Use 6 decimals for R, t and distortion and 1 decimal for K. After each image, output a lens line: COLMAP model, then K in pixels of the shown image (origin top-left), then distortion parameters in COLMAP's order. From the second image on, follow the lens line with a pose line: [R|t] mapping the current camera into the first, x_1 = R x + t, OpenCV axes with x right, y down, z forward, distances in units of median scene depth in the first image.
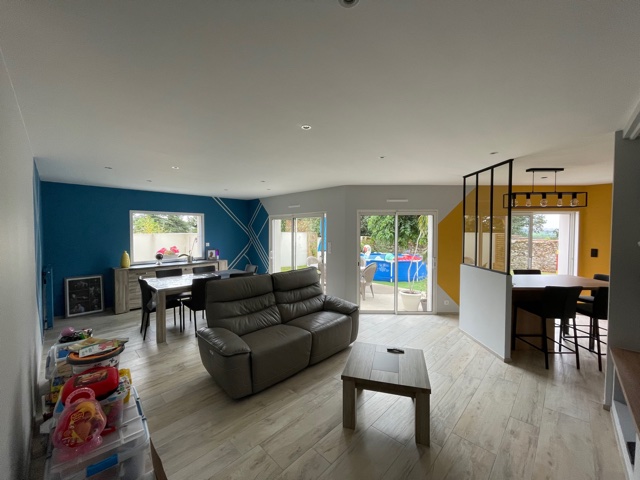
lens RADIAL K [[257.1, 0, 318.0], [0, 257.1, 238.8], [0, 0, 1]] dist [-0.001009, -0.000157]
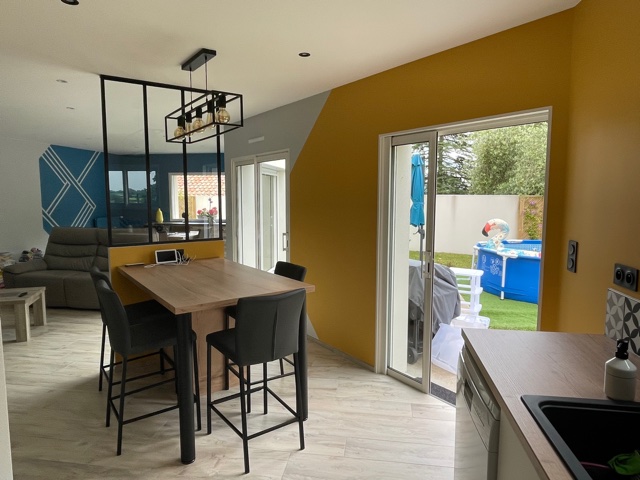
lens RADIAL K [[415.8, 0, 316.4], [0, 415.8, 238.2], [0, 0, 1]] dist [-0.001425, -0.003173]
pose [[0.578635, 0.082570, -0.811396, 1.788299], [-0.025719, 0.996215, 0.083037, 0.010389], [0.815181, -0.027180, 0.578569, 0.736231]]
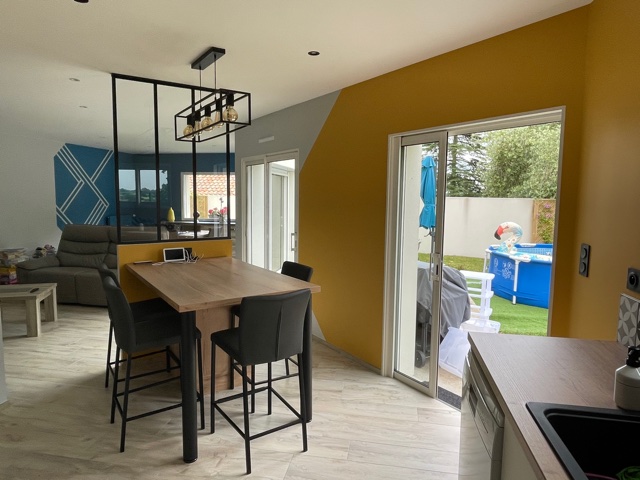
lens RADIAL K [[415.8, 0, 316.4], [0, 415.8, 238.2], [0, 0, 1]] dist [-0.001425, -0.003173]
pose [[0.554523, 0.087987, -0.827504, 1.788487], [-0.037258, 0.996023, 0.080937, 0.012978], [0.831334, -0.014050, 0.555596, 0.748424]]
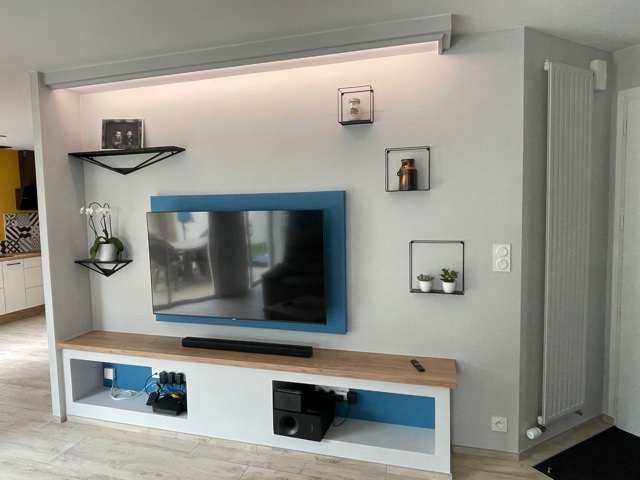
lens RADIAL K [[415.8, 0, 316.4], [0, 415.8, 238.2], [0, 0, 1]] dist [-0.001425, -0.003173]
pose [[-0.466549, -0.055069, 0.882779, -0.245492], [0.048427, 0.994972, 0.087662, 0.010116], [-0.883169, 0.083649, -0.461537, 0.570714]]
